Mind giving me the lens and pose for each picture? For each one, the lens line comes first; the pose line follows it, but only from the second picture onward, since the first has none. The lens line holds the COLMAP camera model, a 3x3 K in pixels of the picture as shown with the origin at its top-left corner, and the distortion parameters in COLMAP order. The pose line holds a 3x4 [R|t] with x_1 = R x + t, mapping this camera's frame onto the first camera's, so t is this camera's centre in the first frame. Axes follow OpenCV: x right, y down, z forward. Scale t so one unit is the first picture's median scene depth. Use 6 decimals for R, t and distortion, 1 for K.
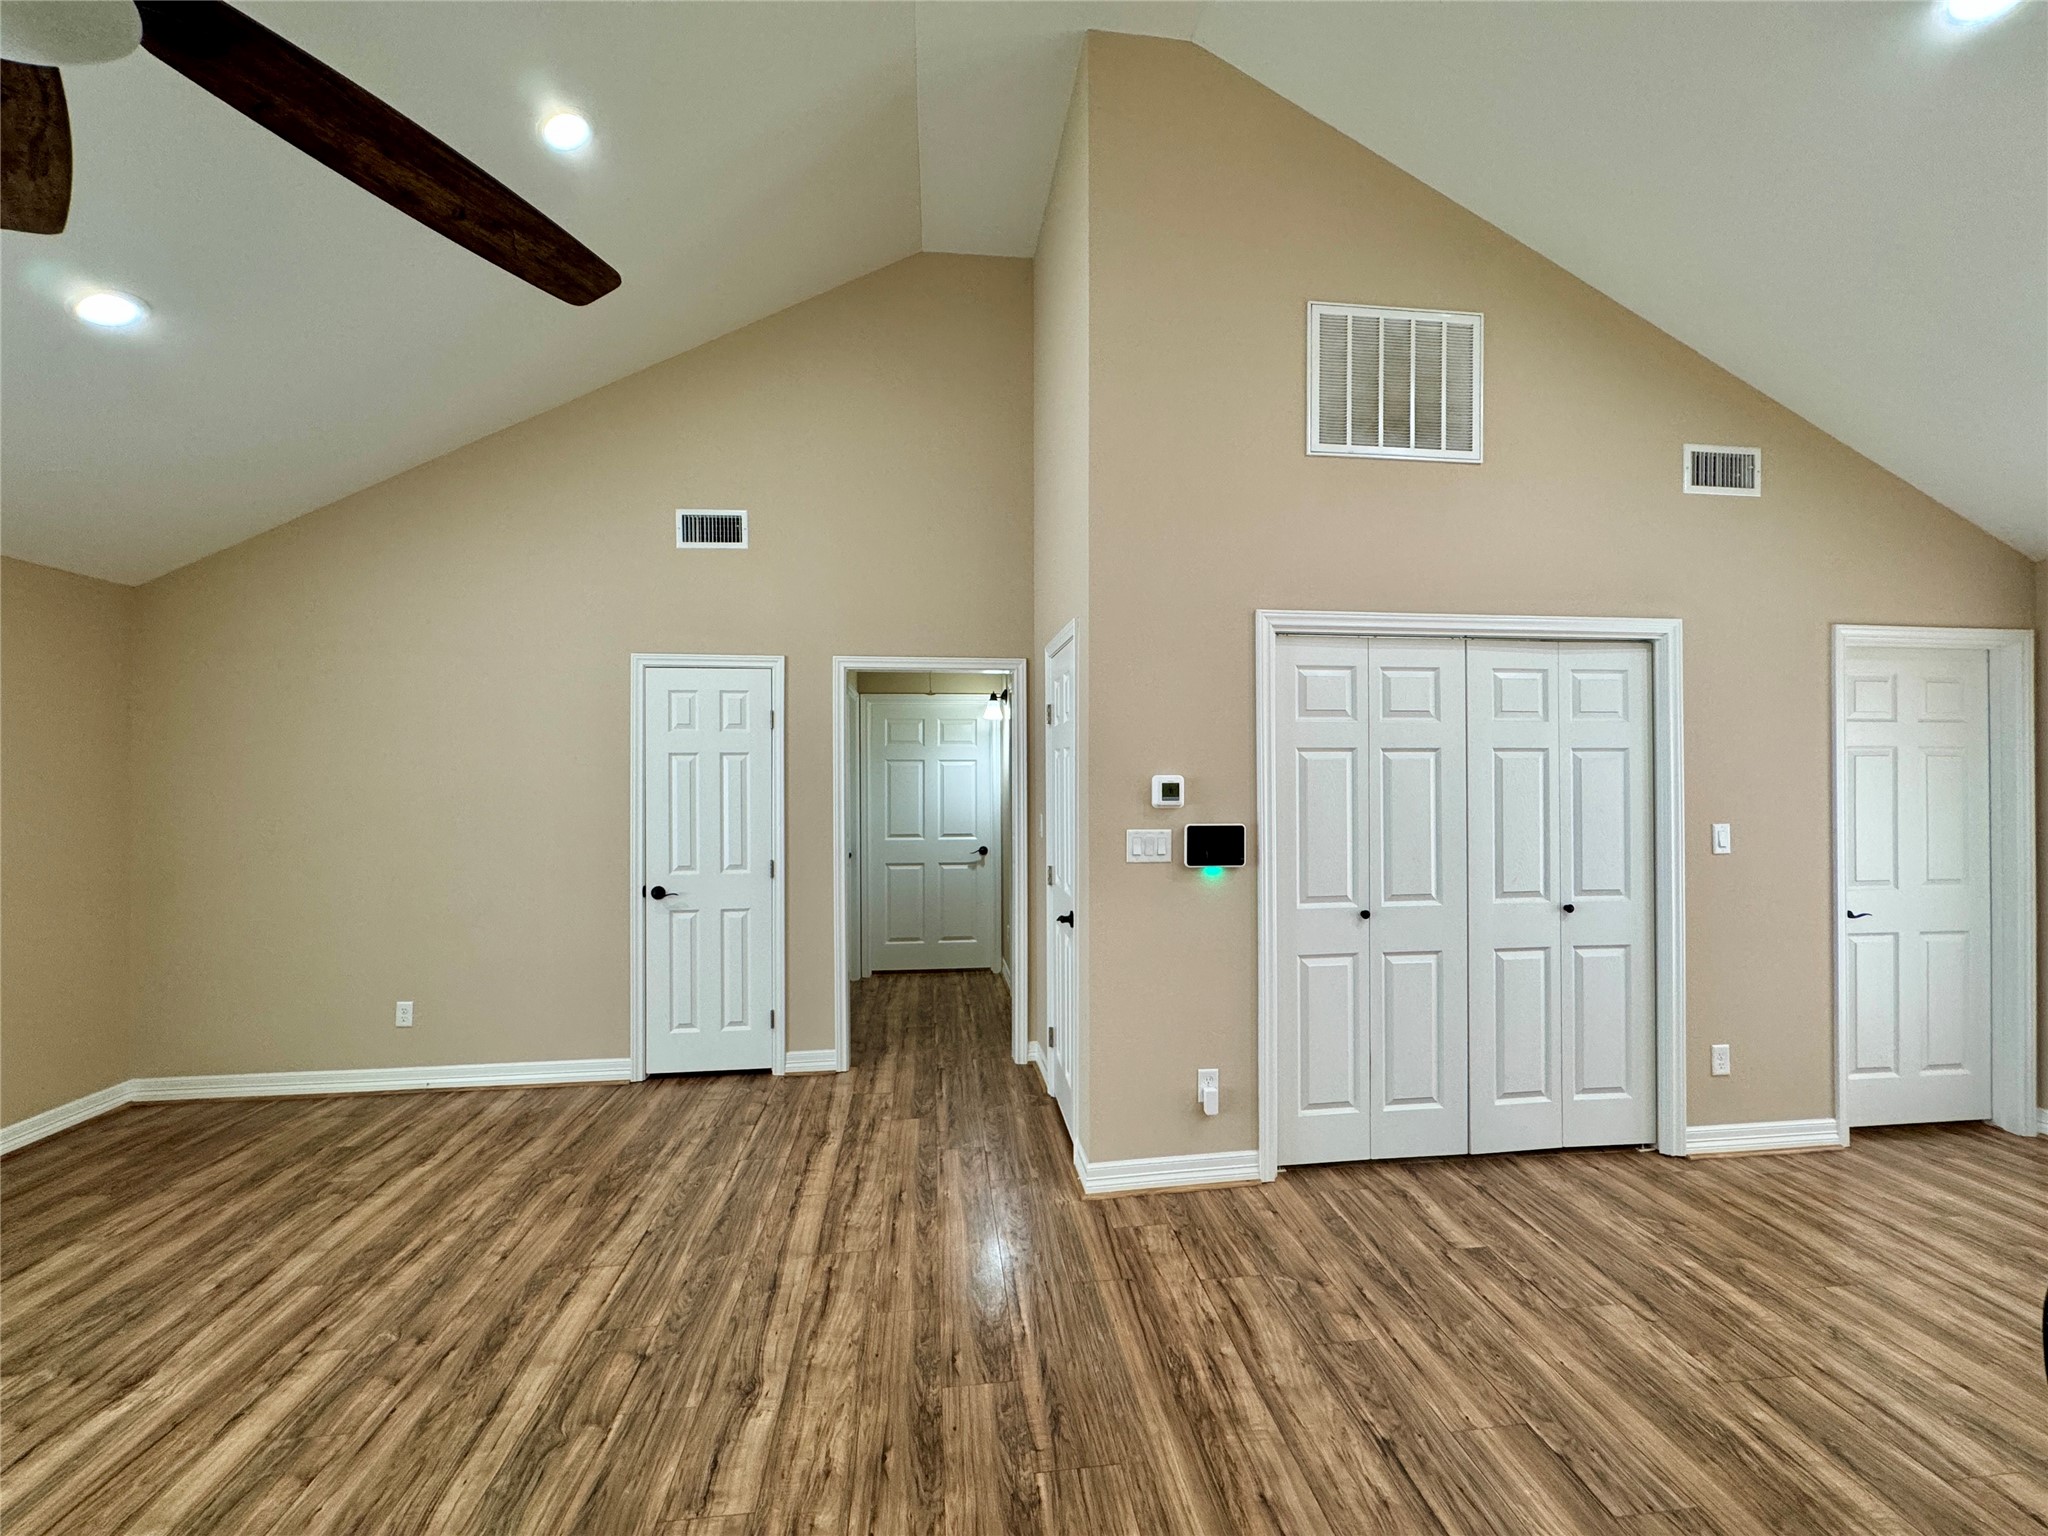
lens RADIAL K [[817.9, 0, 1029.8], [0, 817.9, 768.5], [0, 0, 1]] dist [-0.003324, 0.000943]
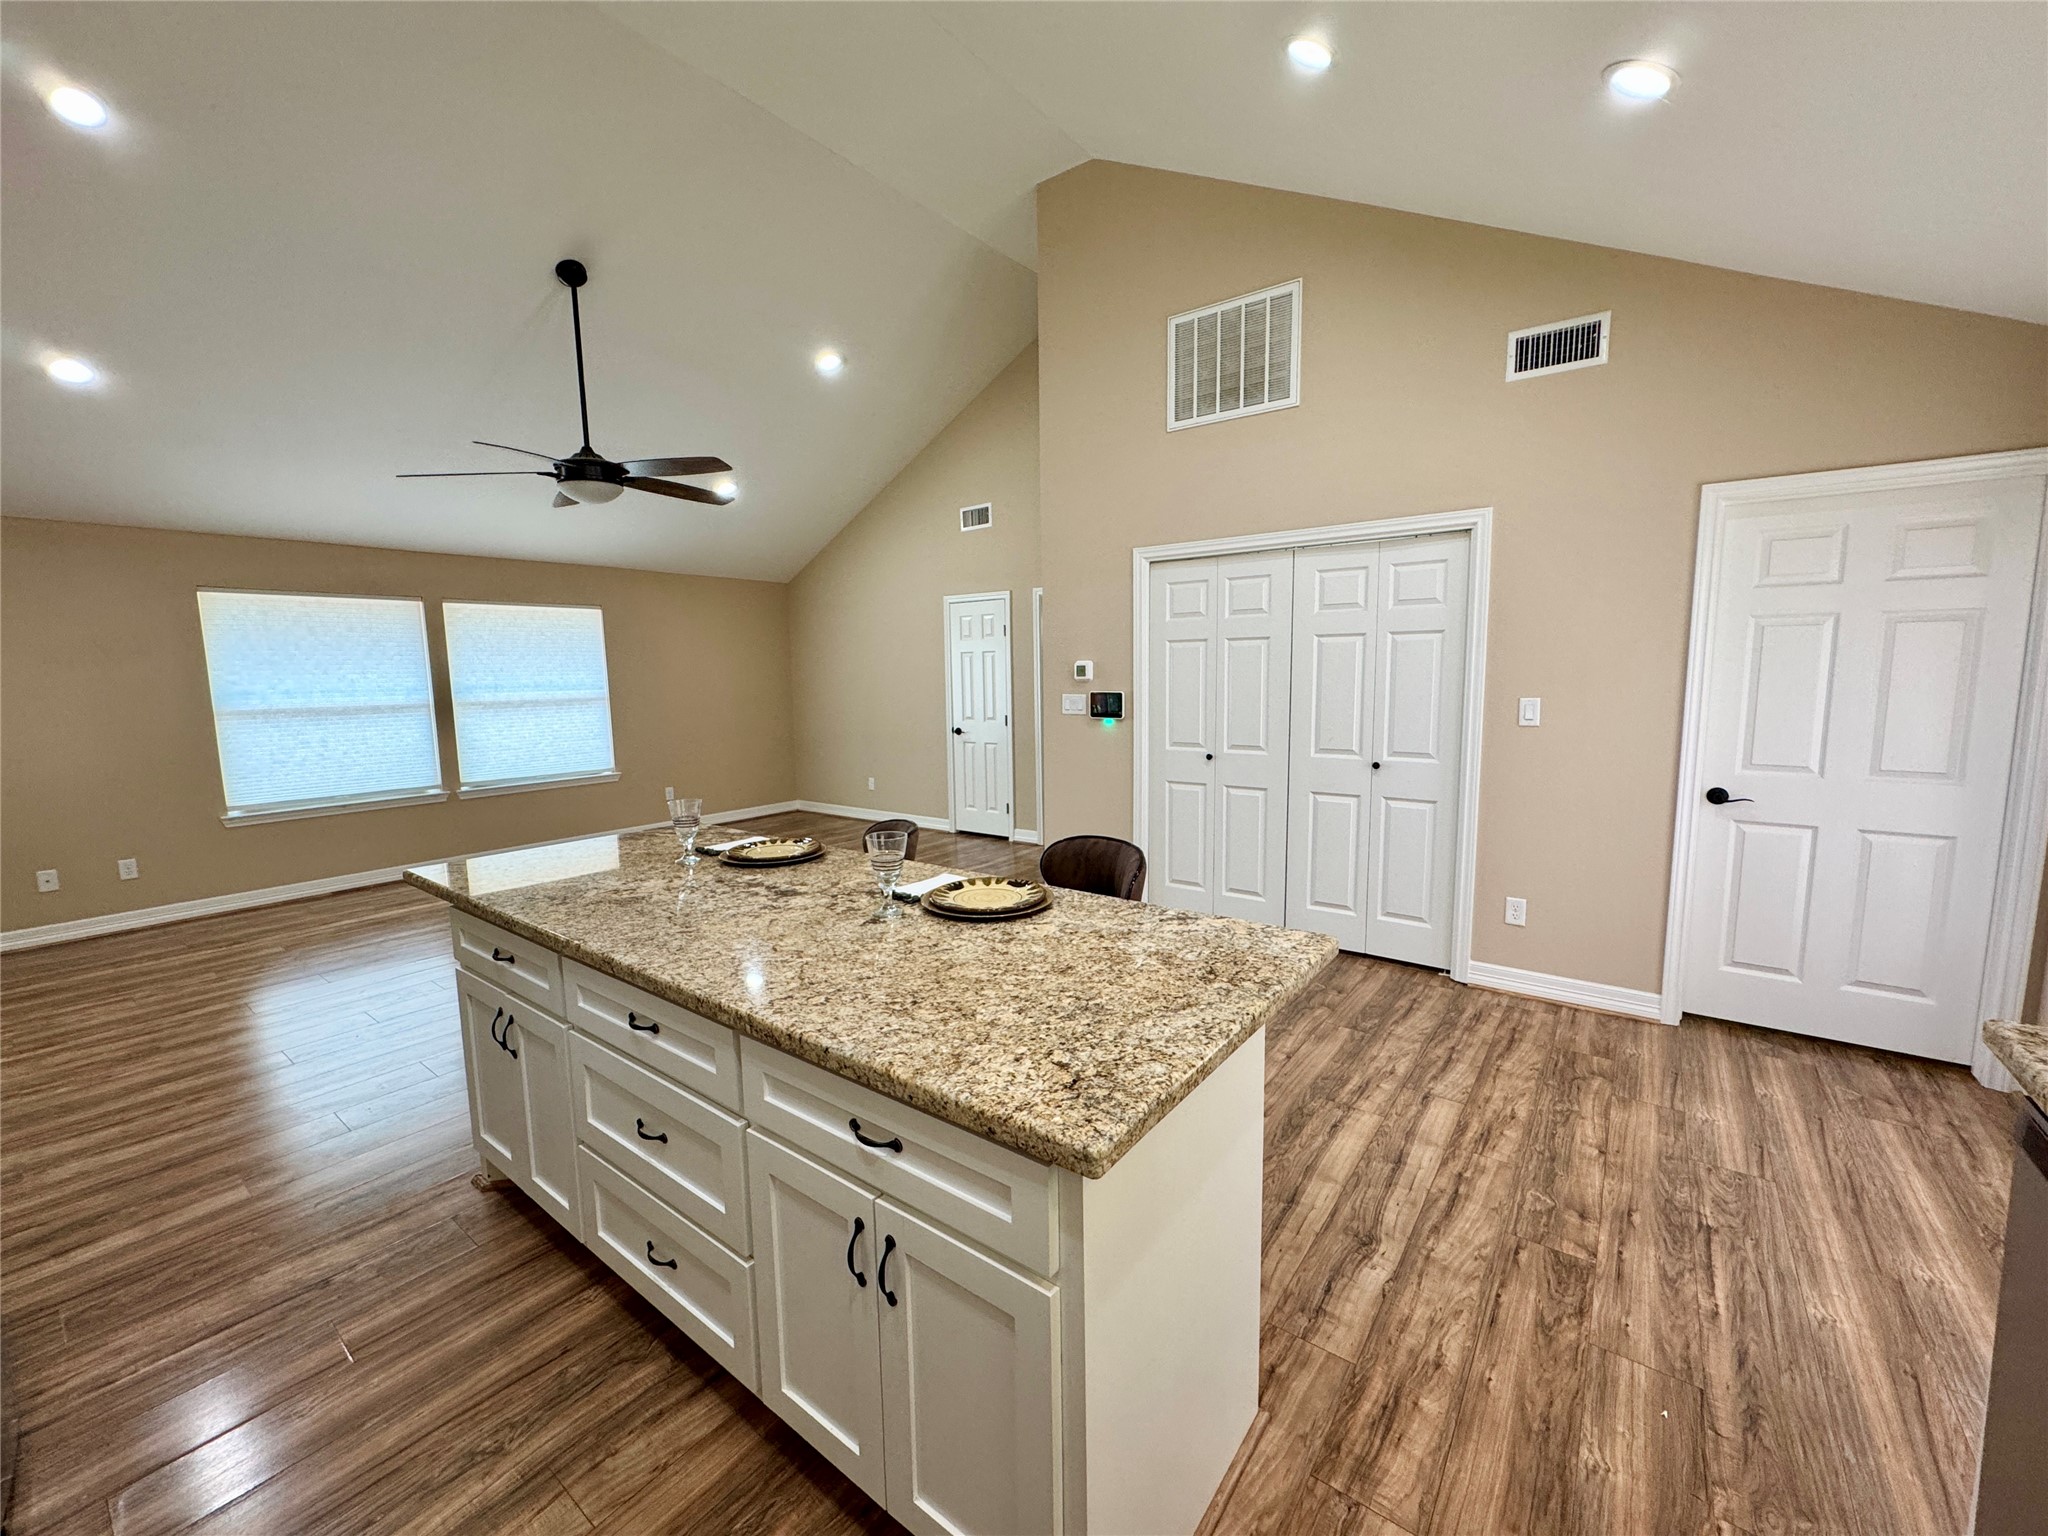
lens RADIAL K [[817.9, 0, 1018.4], [0, 817.9, 762.9], [0, 0, 1]] dist [-0.003324, 0.000943]
pose [[0.717171, 0.069685, -0.693405, 1.136567], [0.023086, 0.992067, 0.123576, 0.004413], [0.696515, -0.104633, 0.709872, -0.240014]]
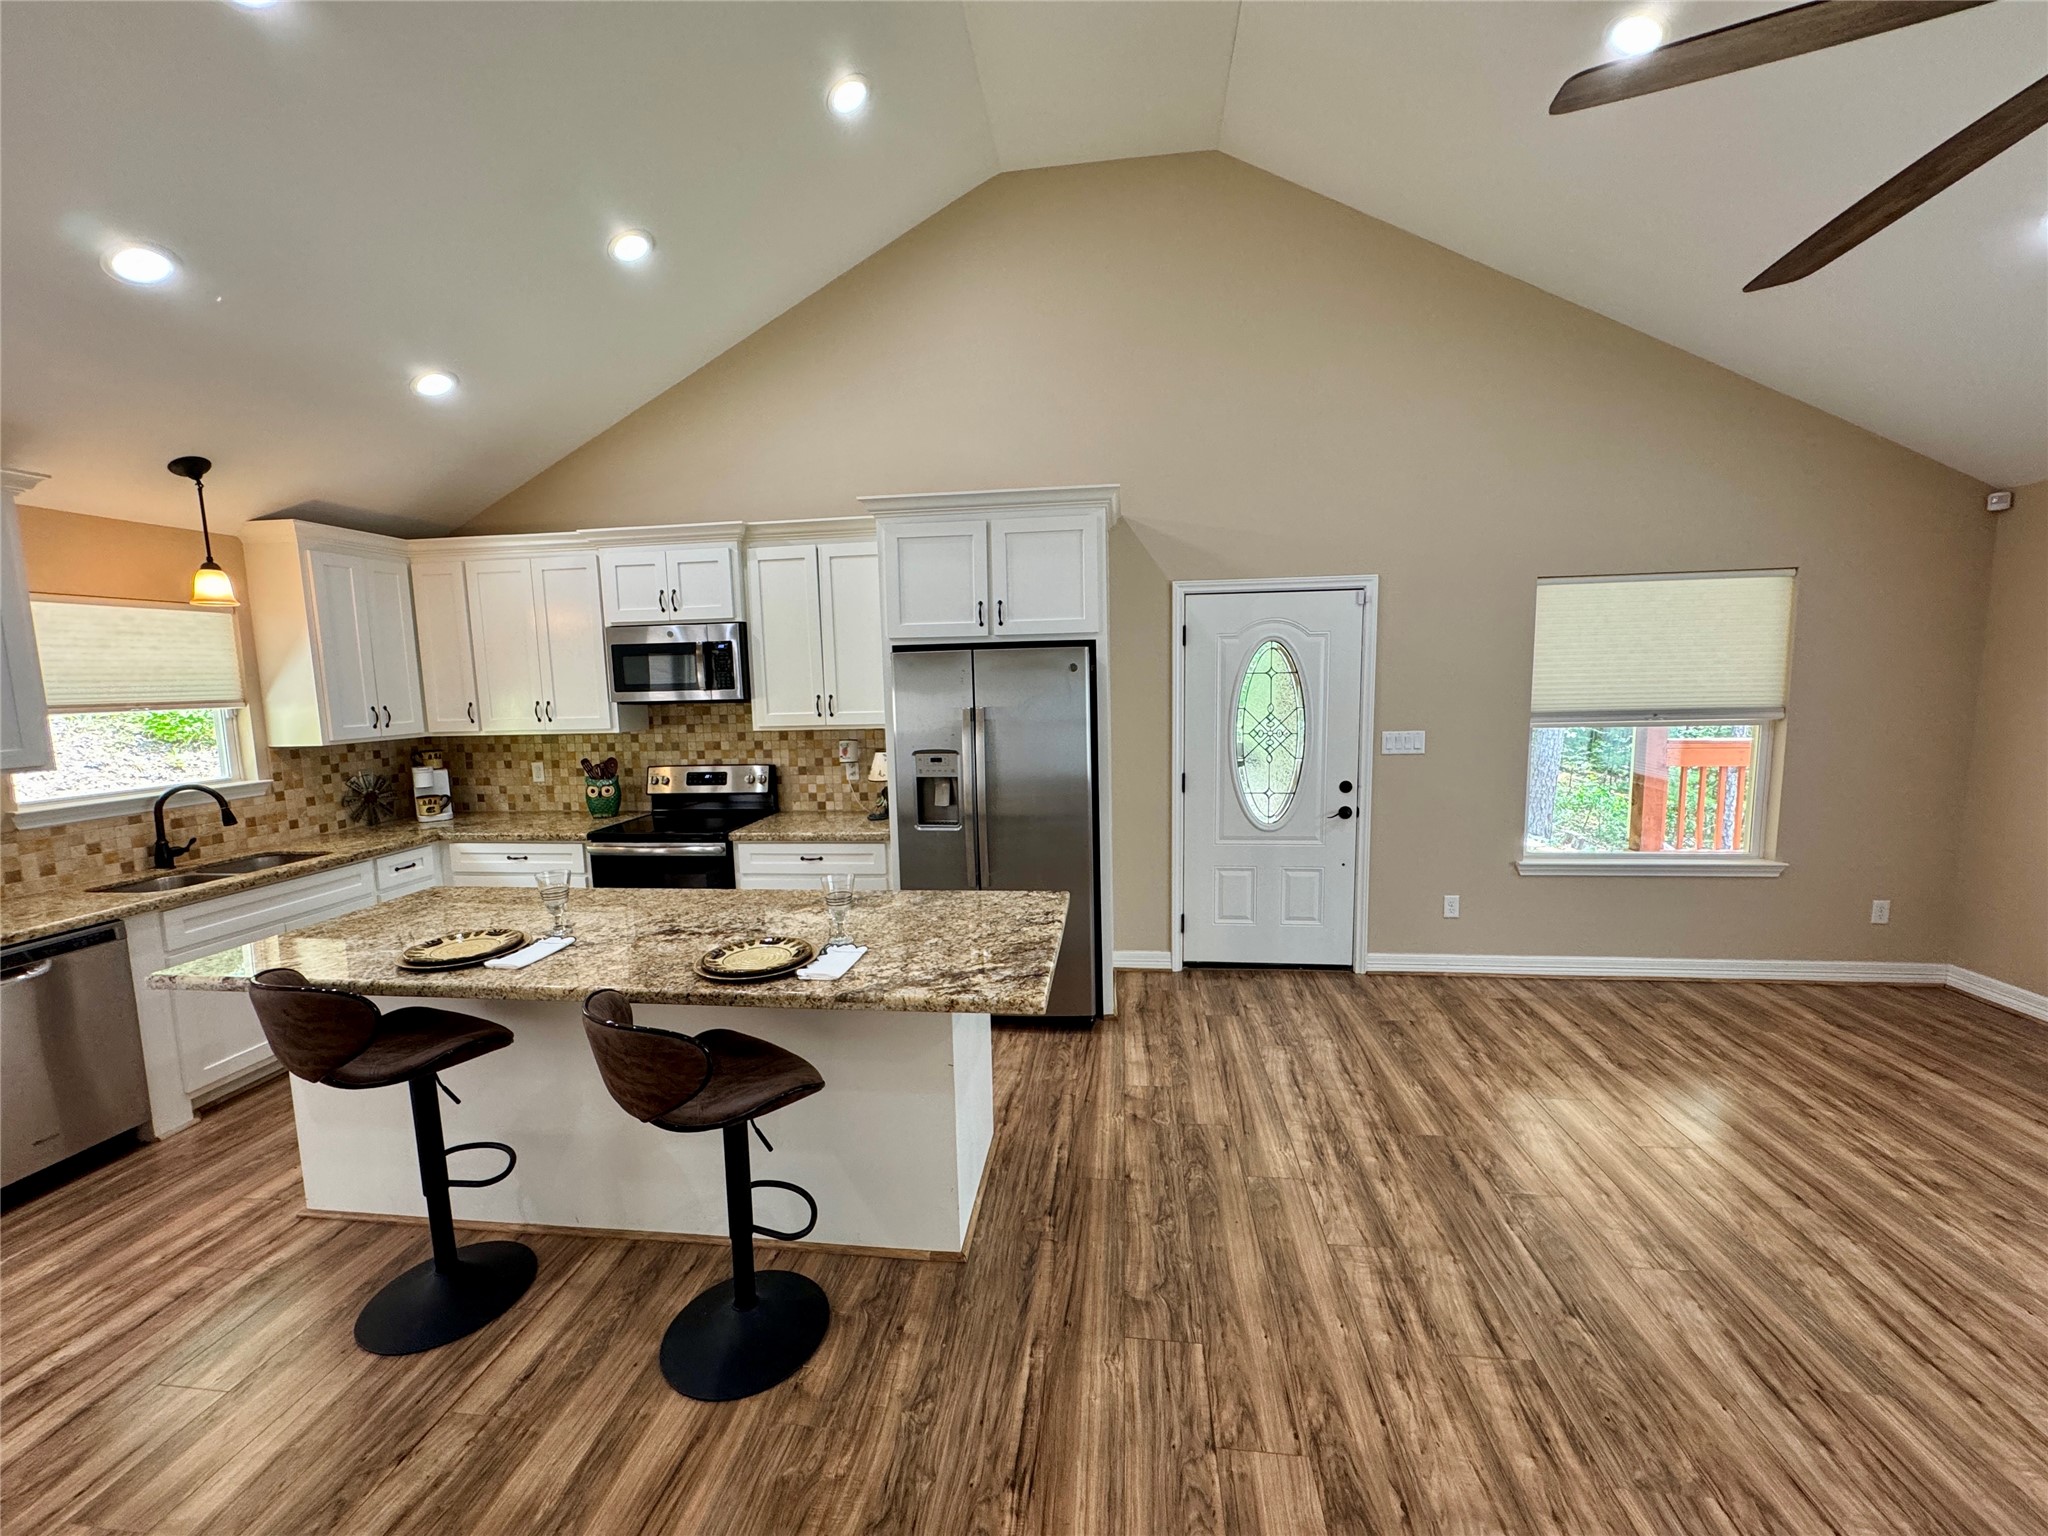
lens RADIAL K [[817.9, 0, 1022.7], [0, 817.9, 766.9], [0, 0, 1]] dist [-0.003324, 0.000943]
pose [[-0.971449, 0.000057, 0.237249, 0.031064], [0.024695, 0.994592, 0.100880, -0.039975], [-0.235960, 0.103859, -0.966197, 0.753424]]
